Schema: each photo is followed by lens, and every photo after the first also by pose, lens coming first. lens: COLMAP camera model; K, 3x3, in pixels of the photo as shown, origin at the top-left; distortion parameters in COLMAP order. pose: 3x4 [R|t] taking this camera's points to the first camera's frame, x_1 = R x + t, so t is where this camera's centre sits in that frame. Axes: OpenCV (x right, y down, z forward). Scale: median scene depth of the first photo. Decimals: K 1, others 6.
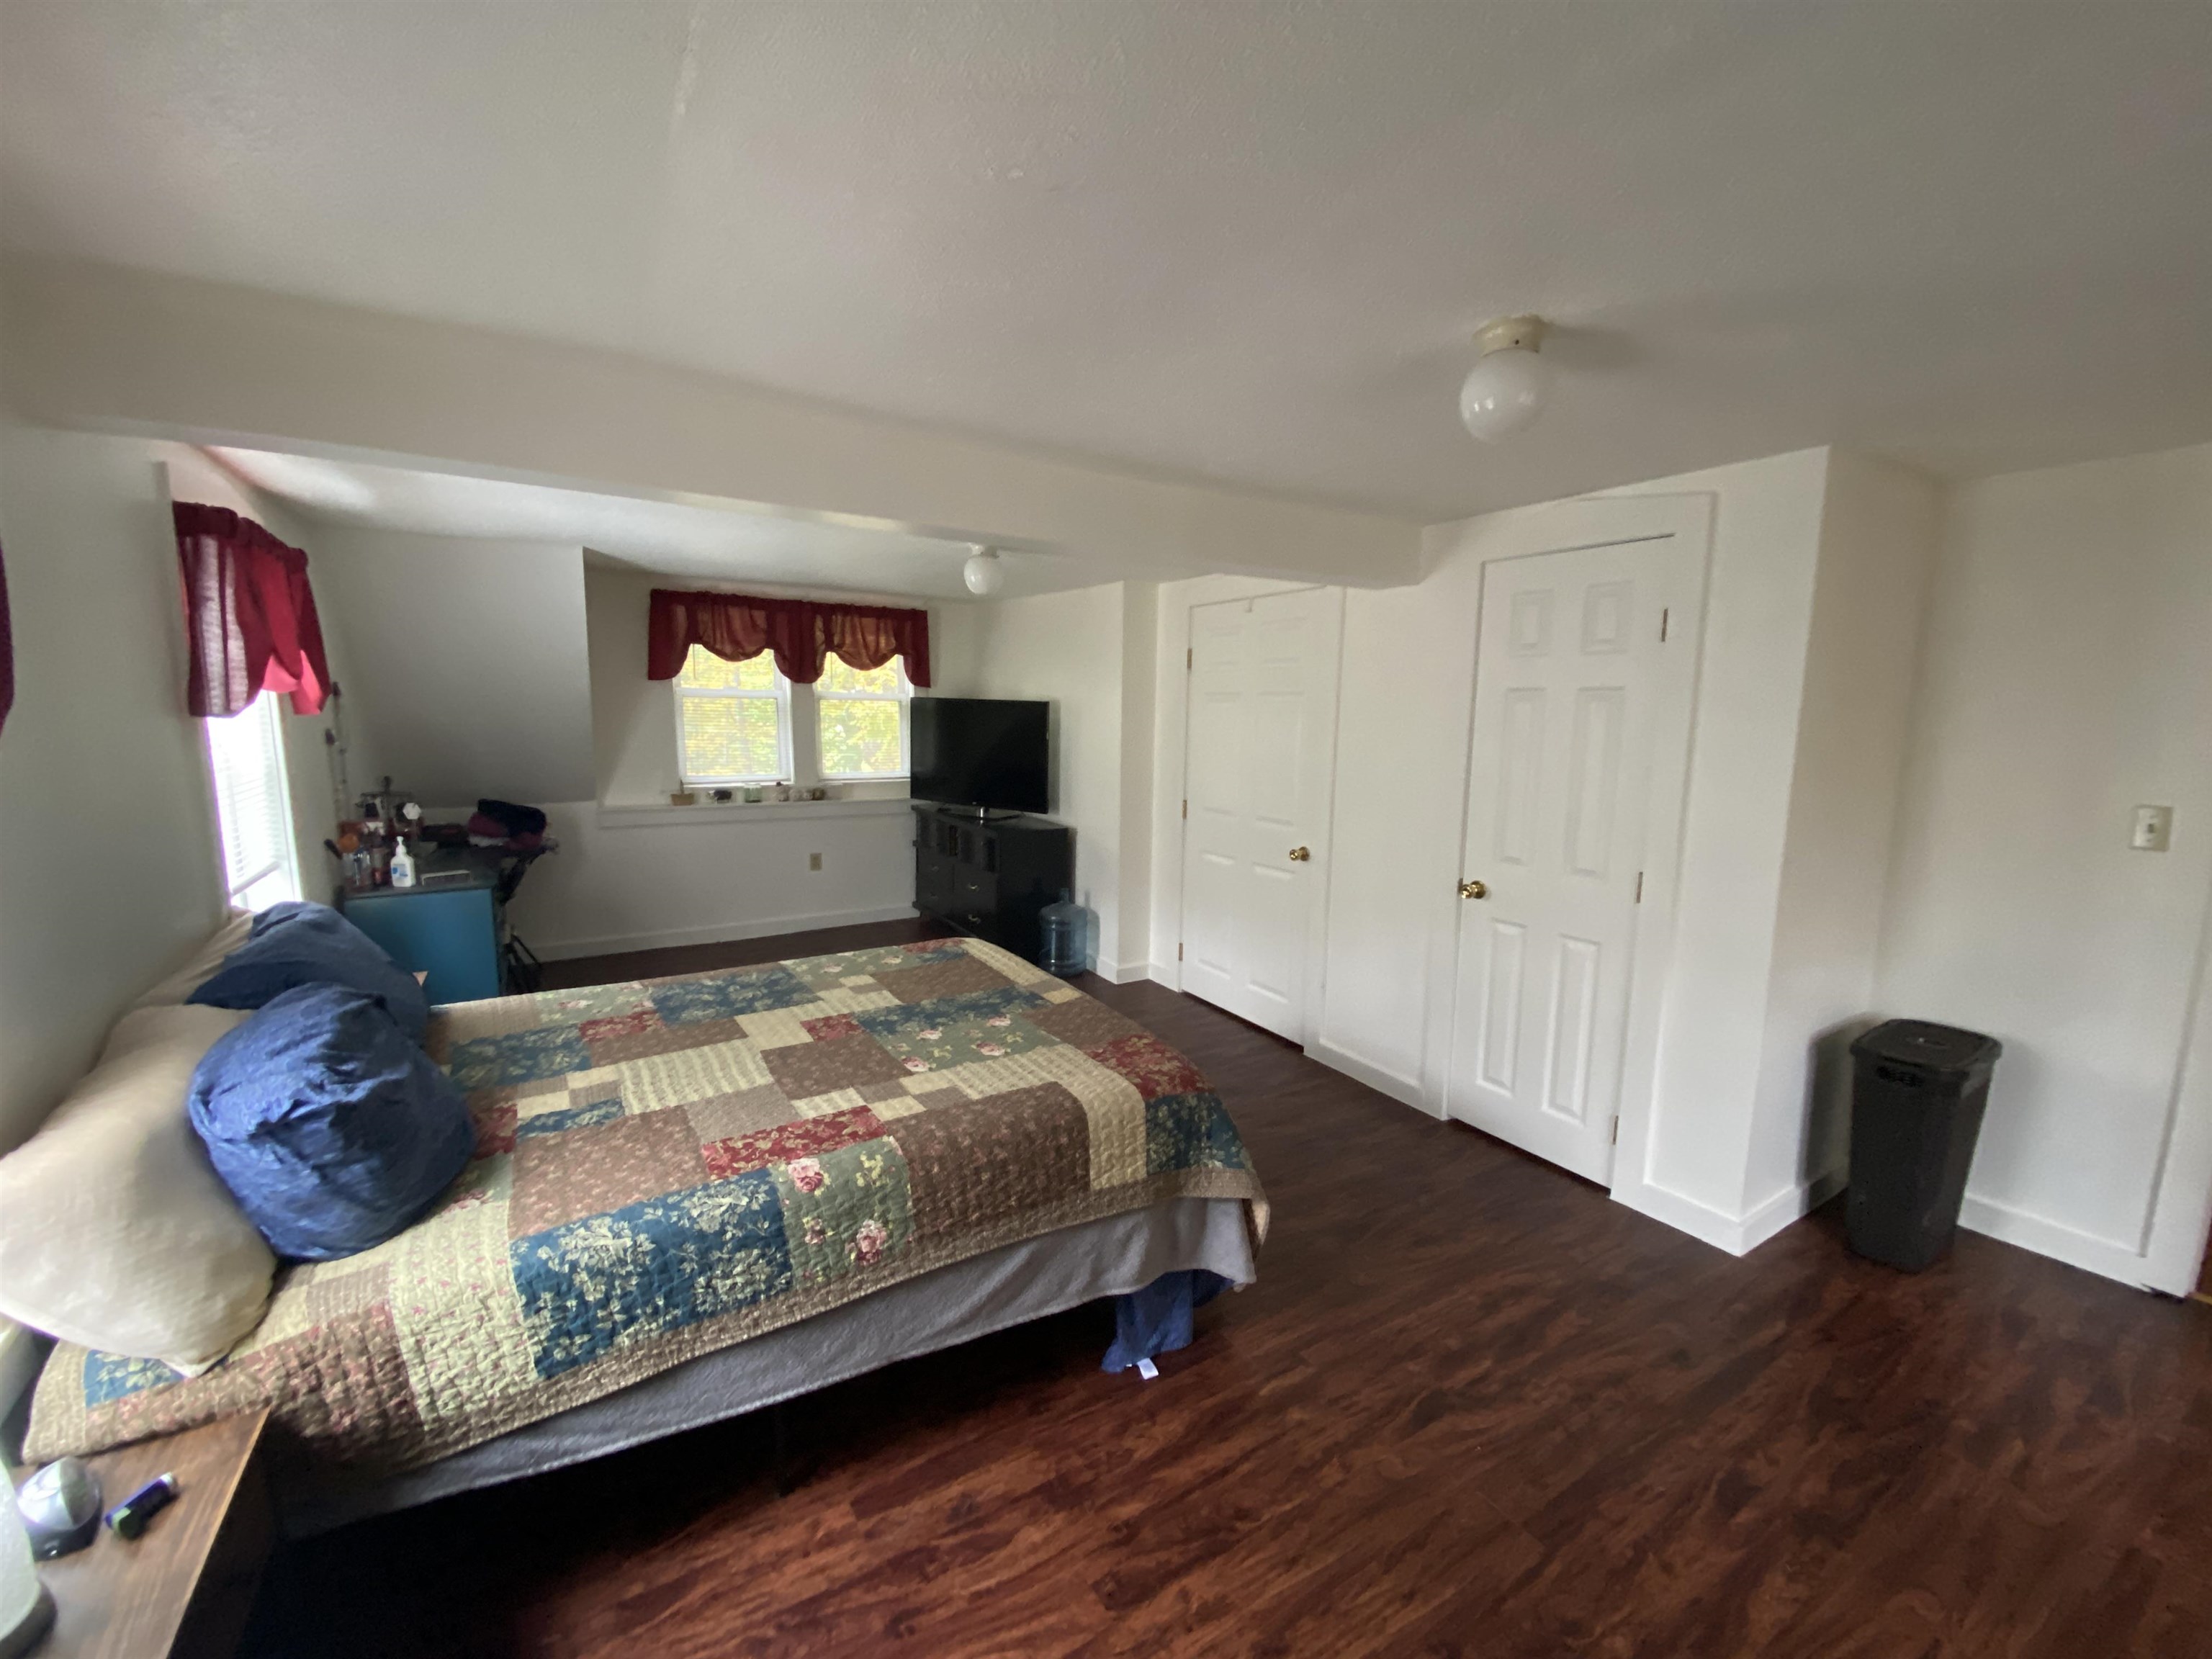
lens RADIAL K [[893.7, 0, 1093.3], [0, 893.7, 832.5], [0, 0, 1]] dist [0.003019, -0.001059]
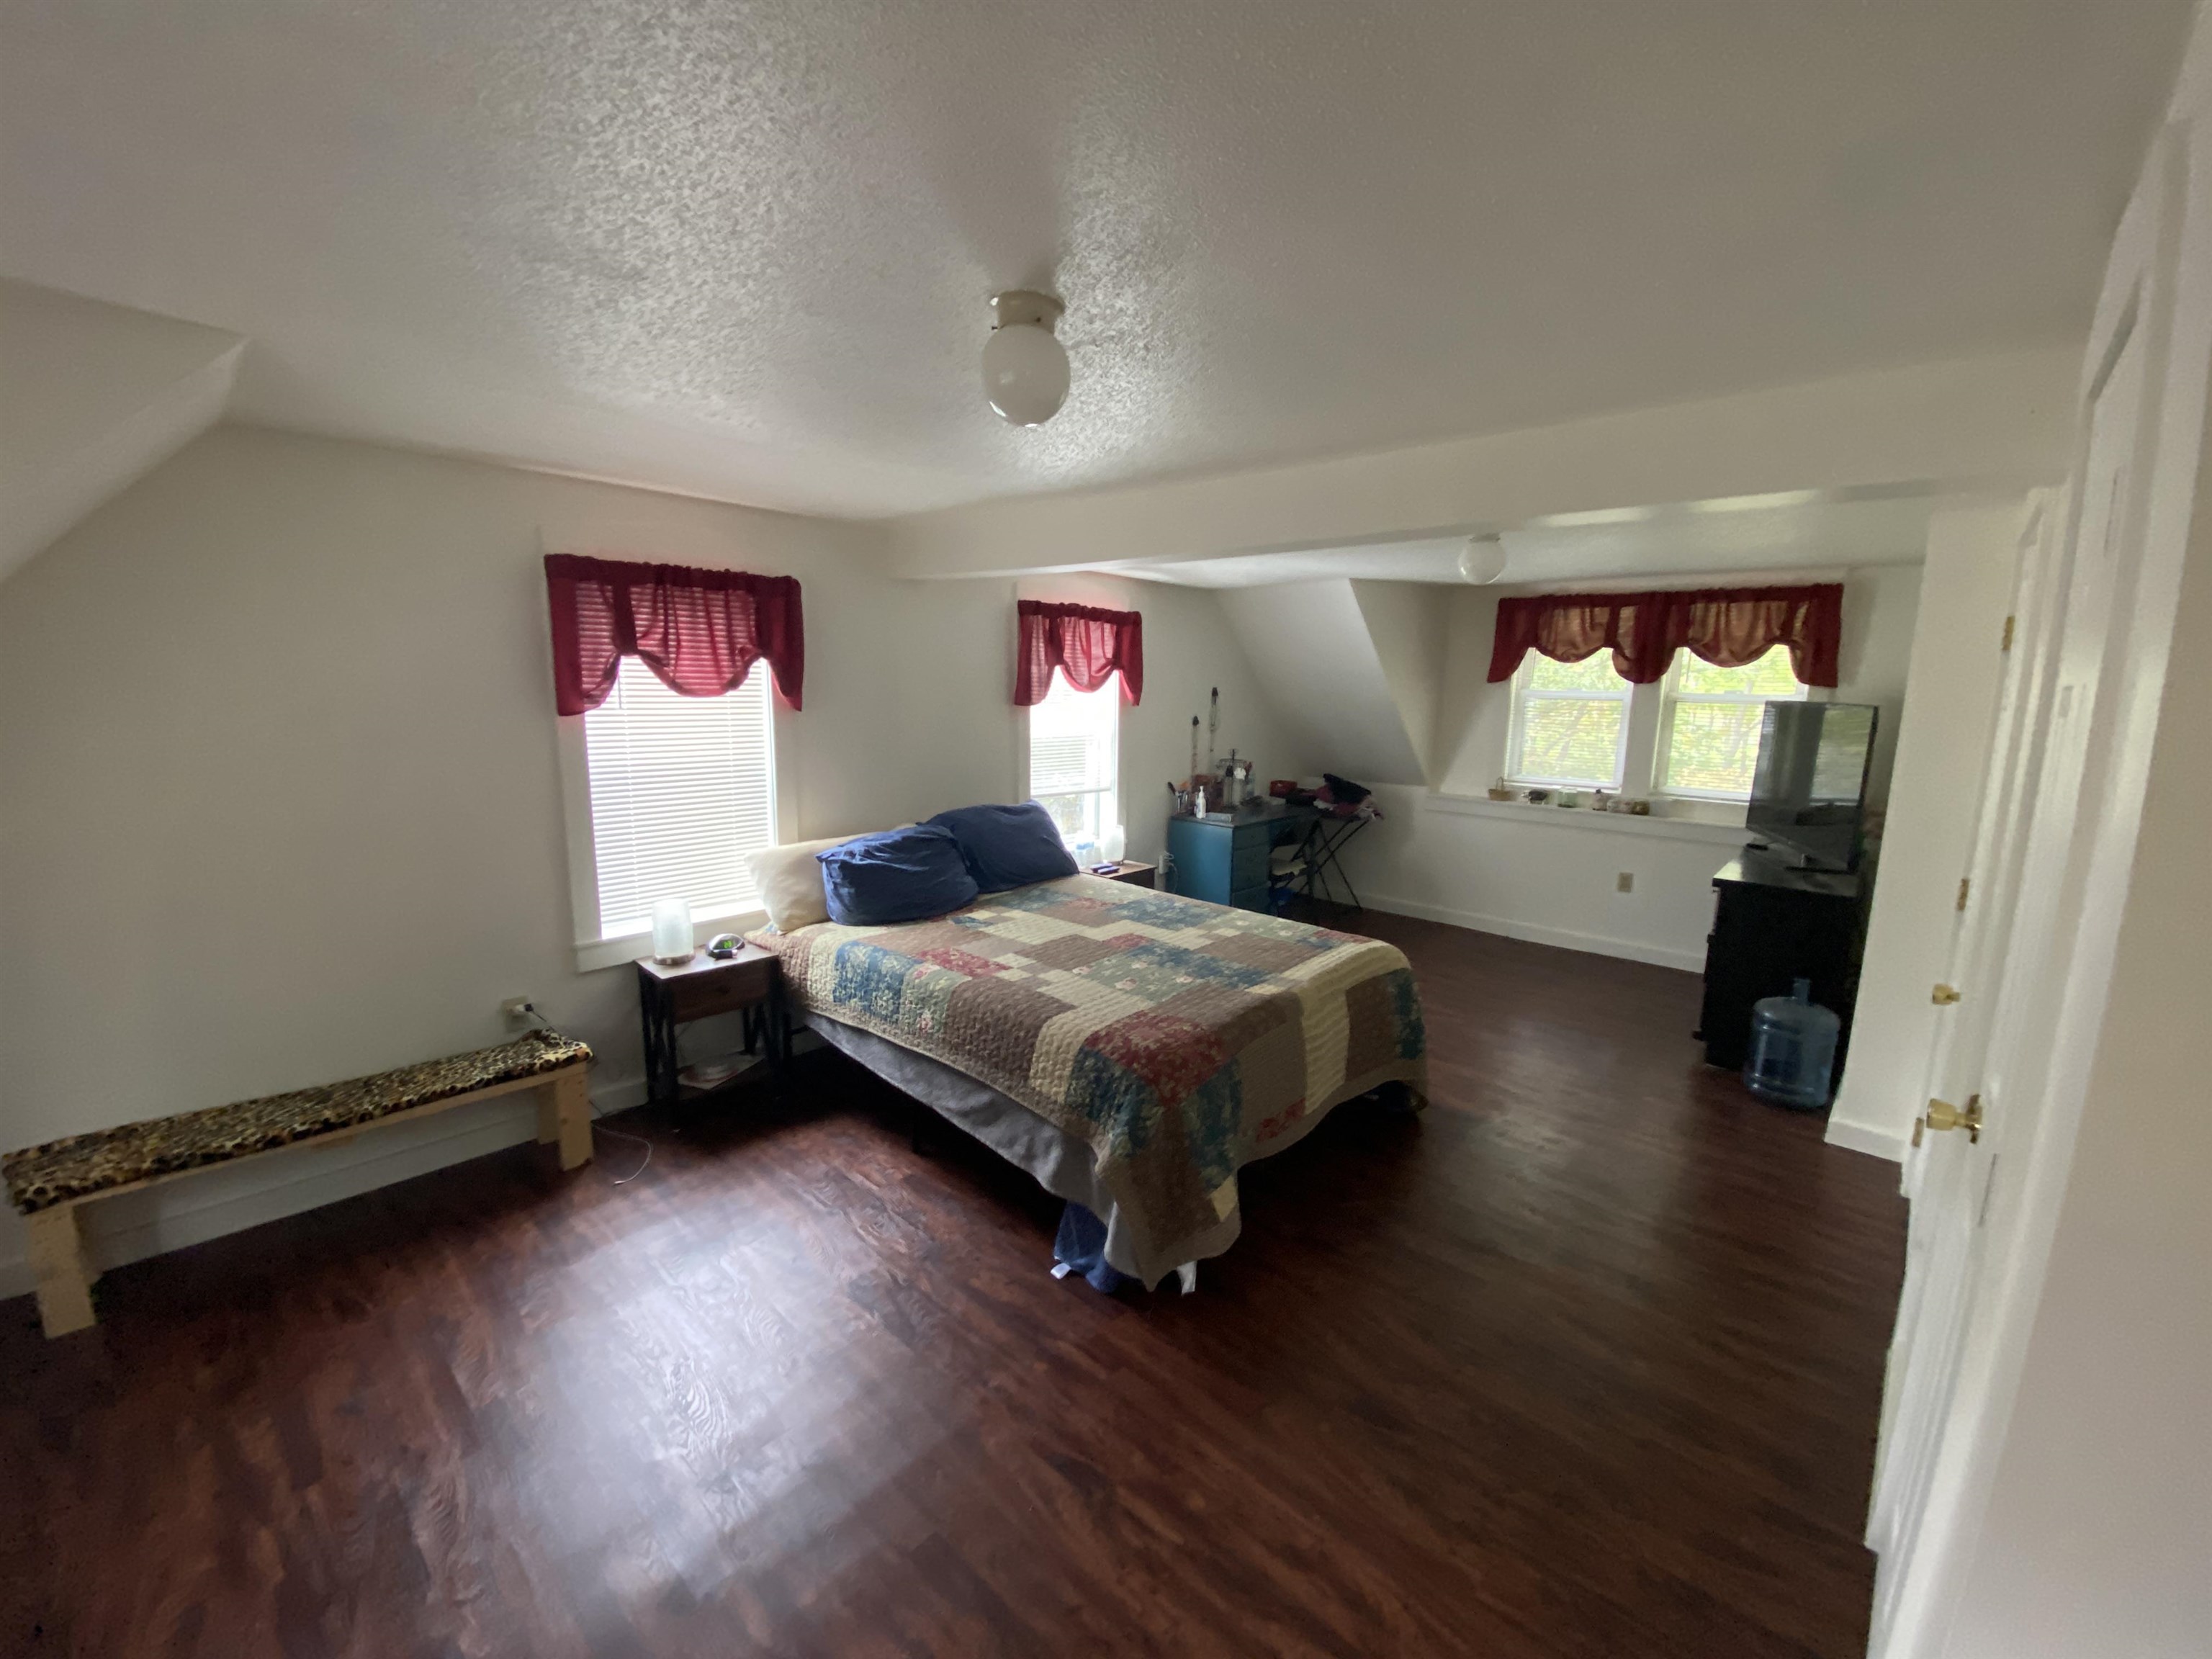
lens RADIAL K [[893.7, 0, 1087.4], [0, 893.7, 827.7], [0, 0, 1]] dist [0.003019, -0.001059]
pose [[0.261004, 0.145057, -0.954377, 1.041053], [-0.153109, 0.982352, 0.107437, -0.092552], [0.953118, 0.118083, 0.278607, 0.605842]]
